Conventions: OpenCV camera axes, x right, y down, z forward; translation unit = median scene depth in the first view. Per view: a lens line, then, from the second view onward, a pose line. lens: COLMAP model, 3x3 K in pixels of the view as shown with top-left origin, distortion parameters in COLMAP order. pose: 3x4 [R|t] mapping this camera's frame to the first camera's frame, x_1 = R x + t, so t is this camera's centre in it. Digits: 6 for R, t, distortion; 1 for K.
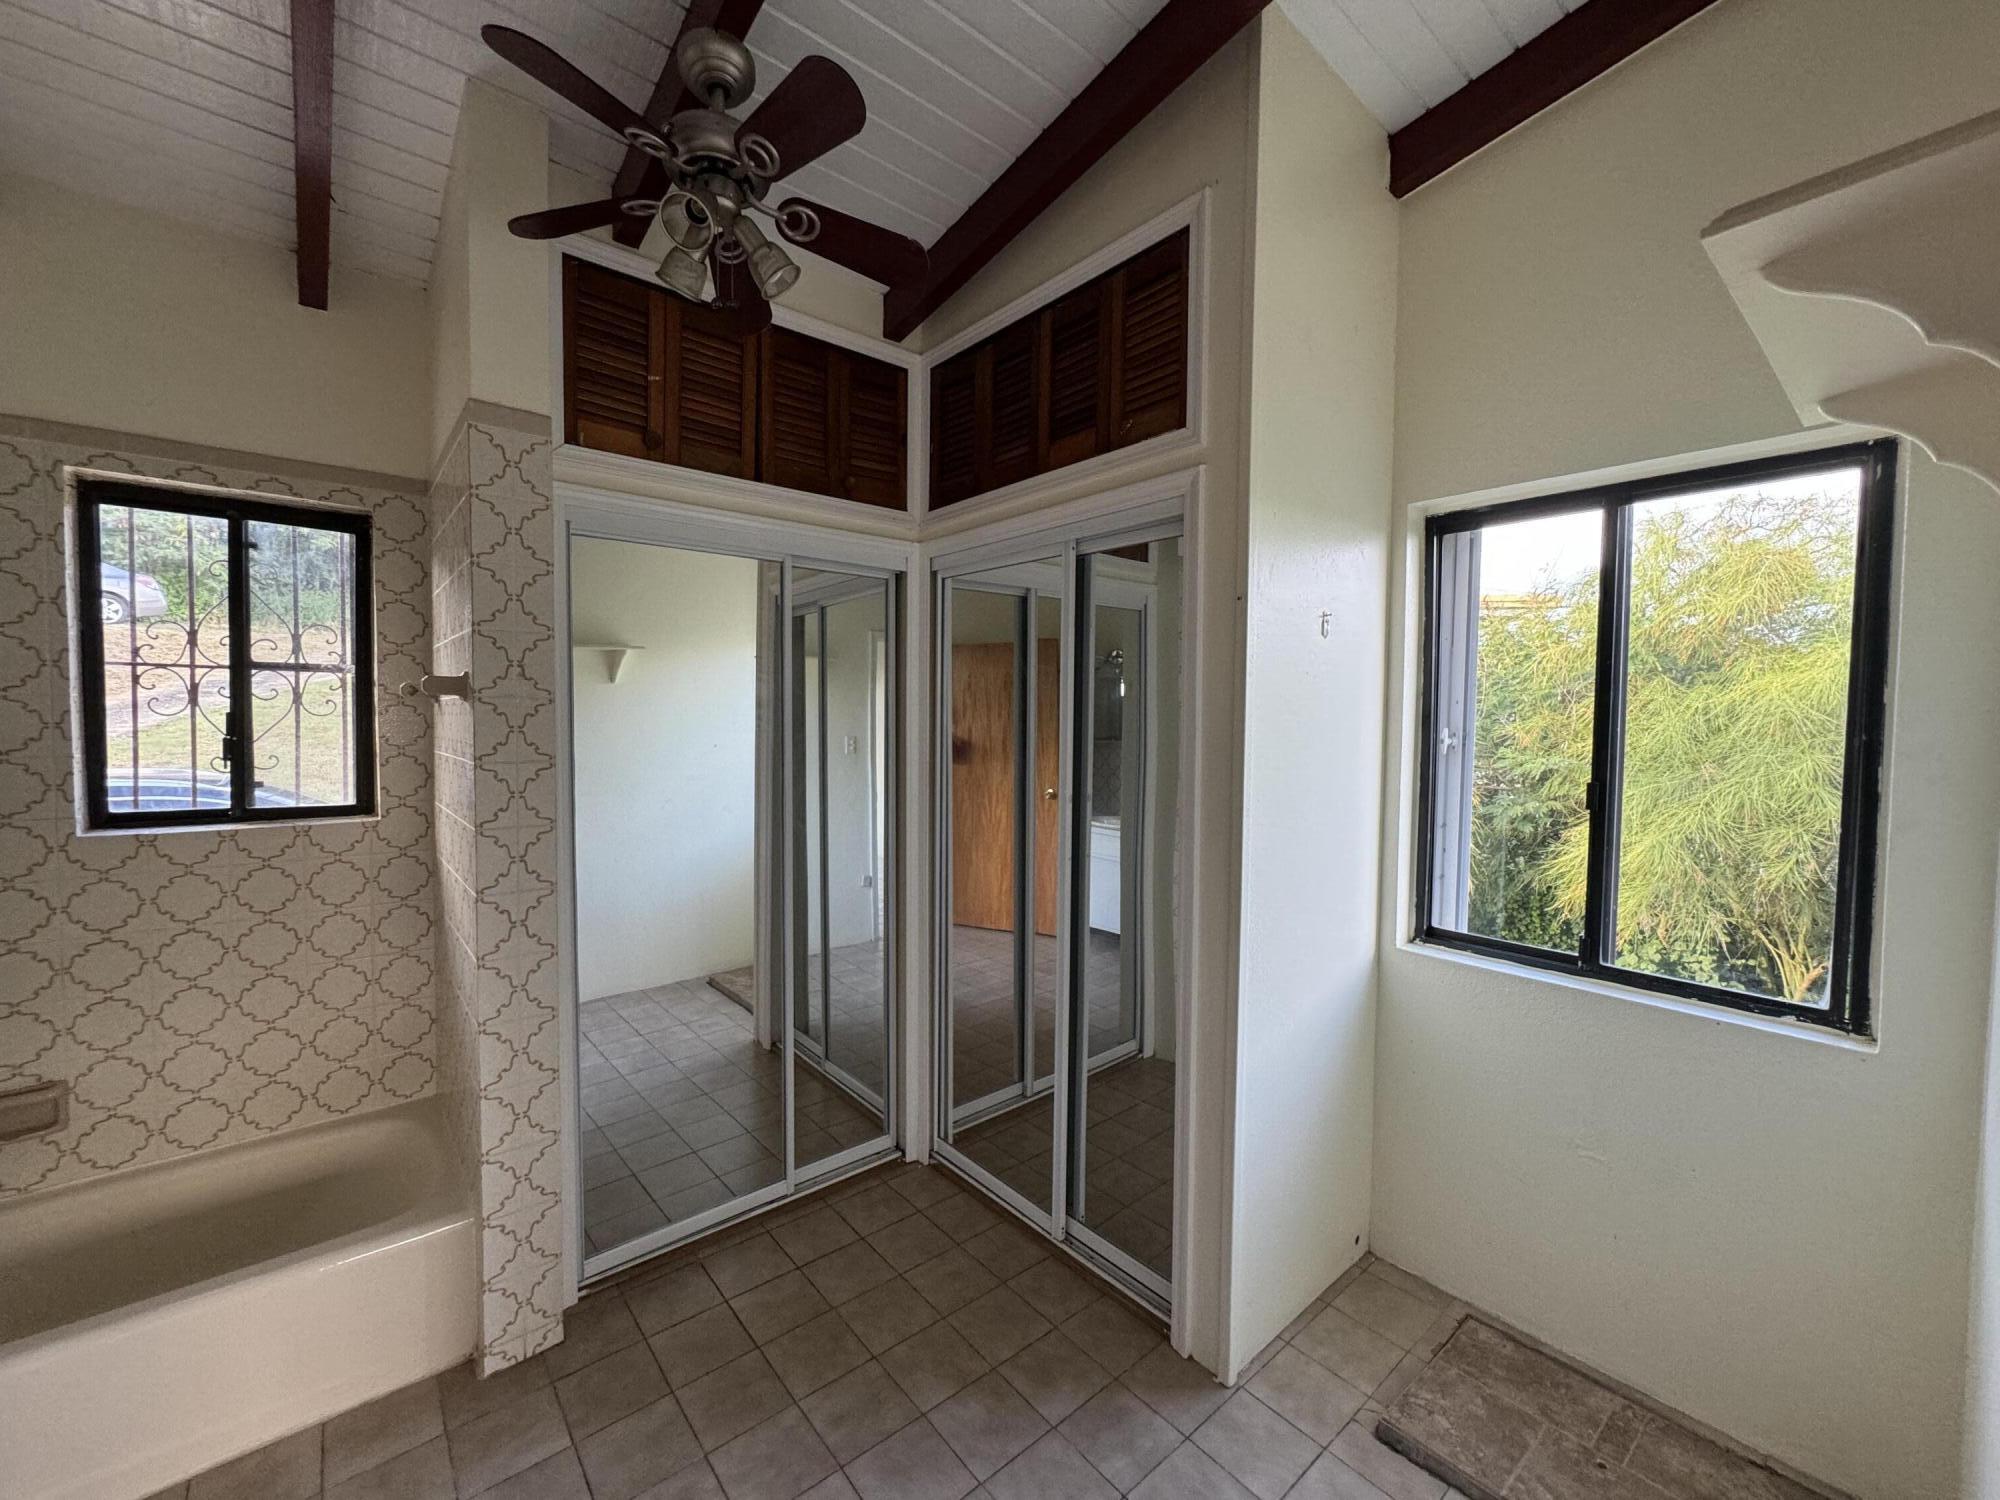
lens RADIAL K [[798.4, 0, 998.5], [0, 798.4, 744.1], [0, 0, 1]] dist [-0.007460, -0.000207]
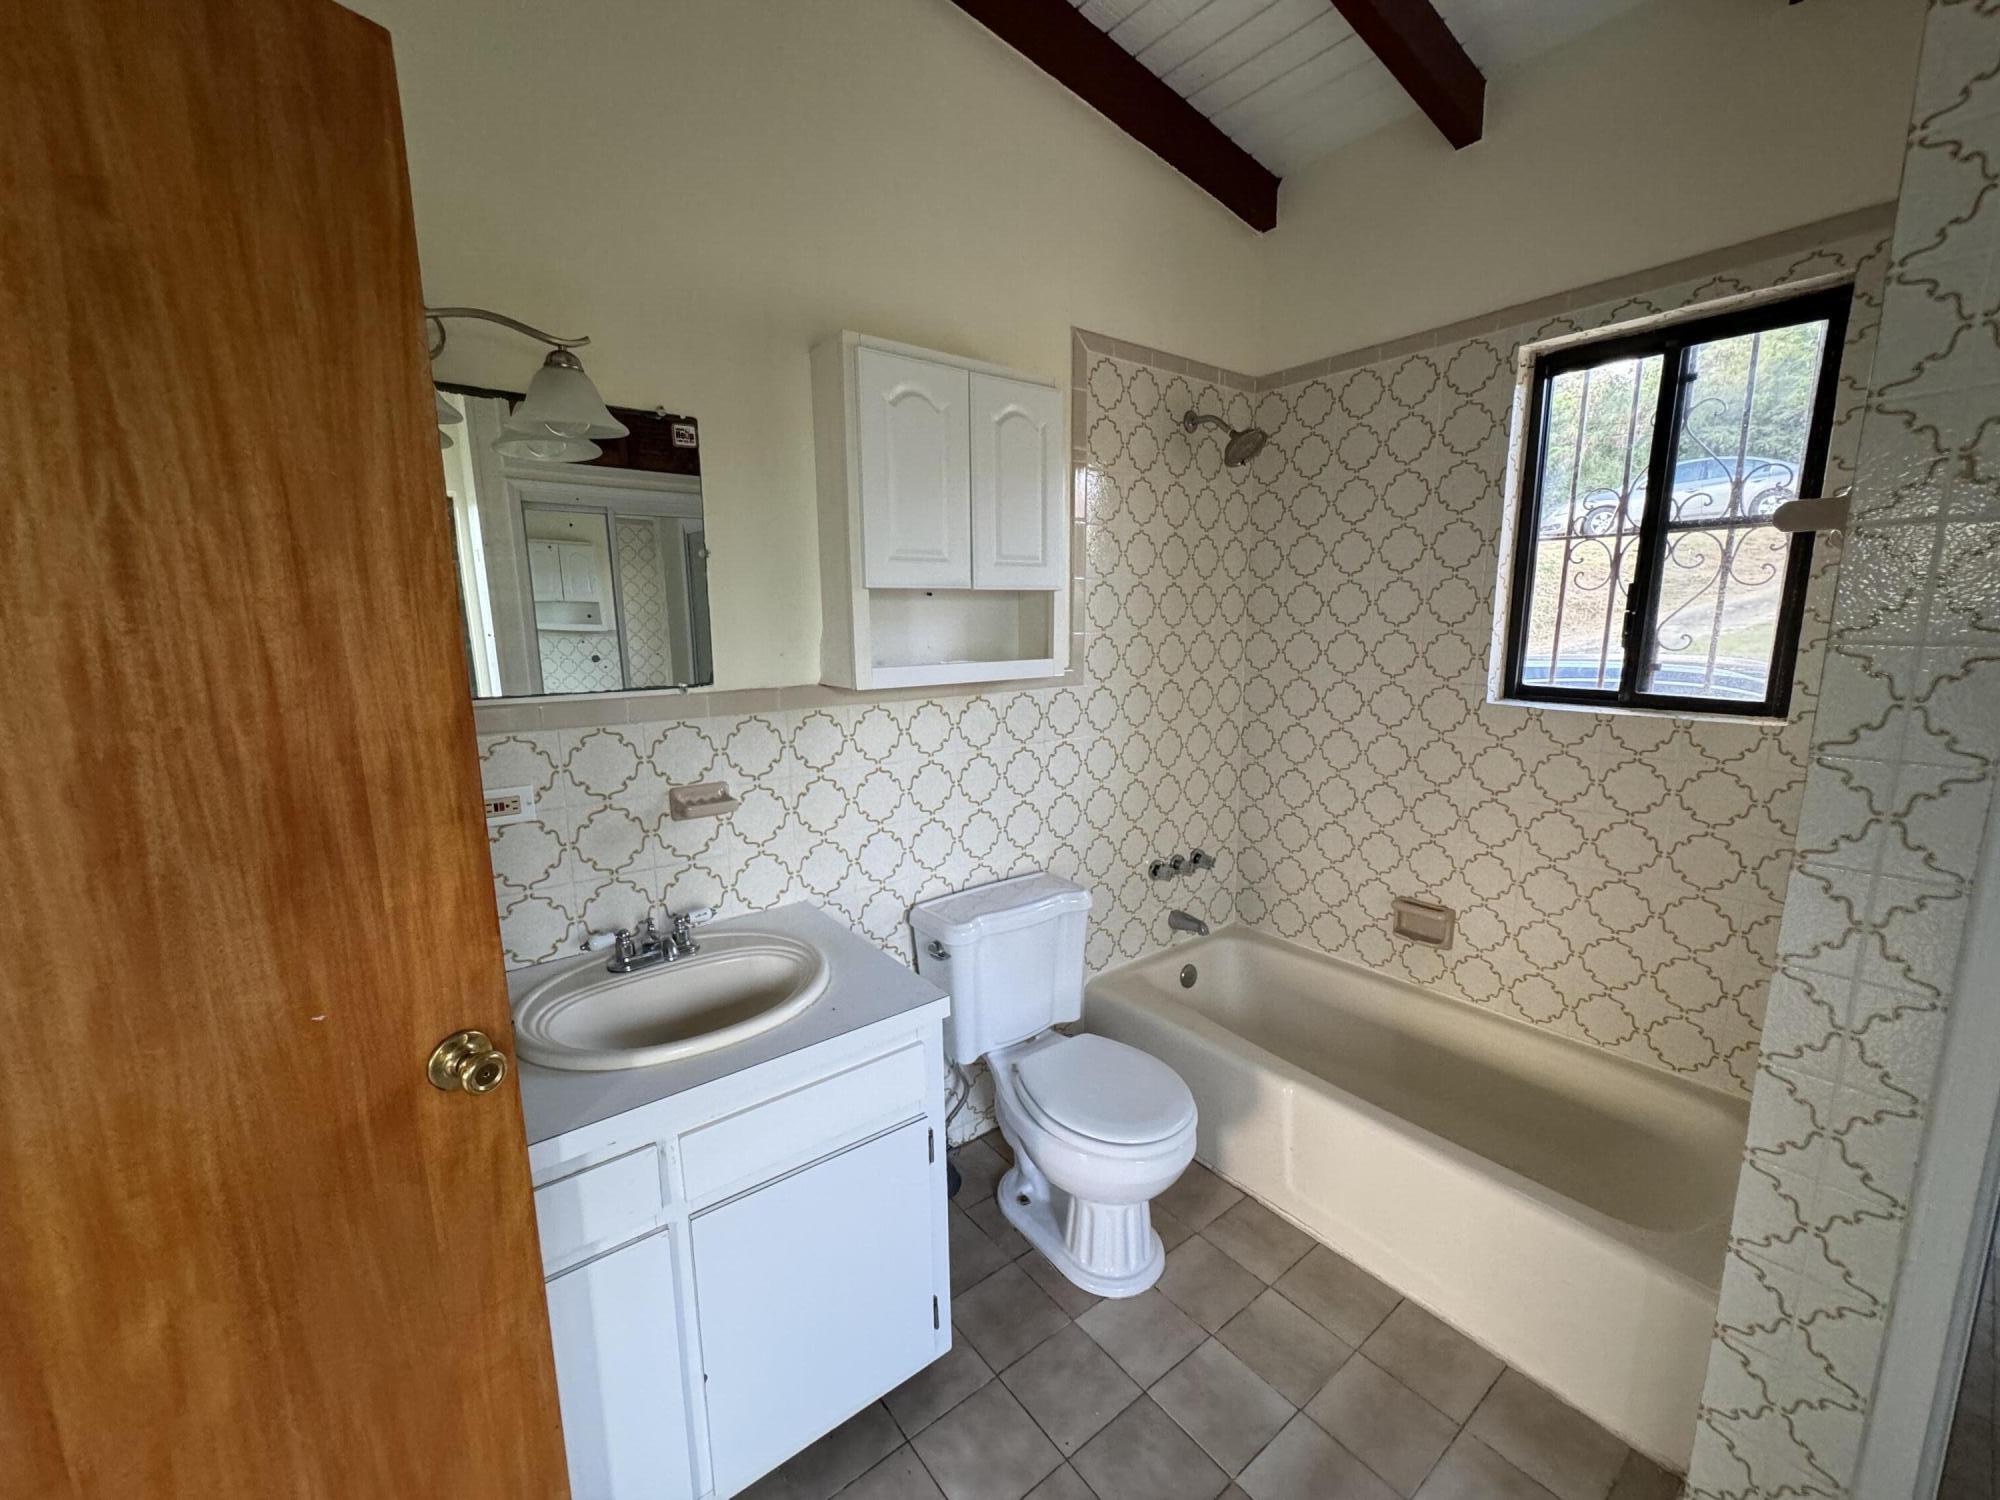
lens RADIAL K [[798.4, 0, 997.0], [0, 798.4, 751.4], [0, 0, 1]] dist [-0.007460, -0.000207]
pose [[-0.050557, 0.157325, -0.986252, -0.026326], [-0.021633, 0.987111, 0.158570, 0.020927], [0.998487, 0.029353, -0.046502, 0.335137]]
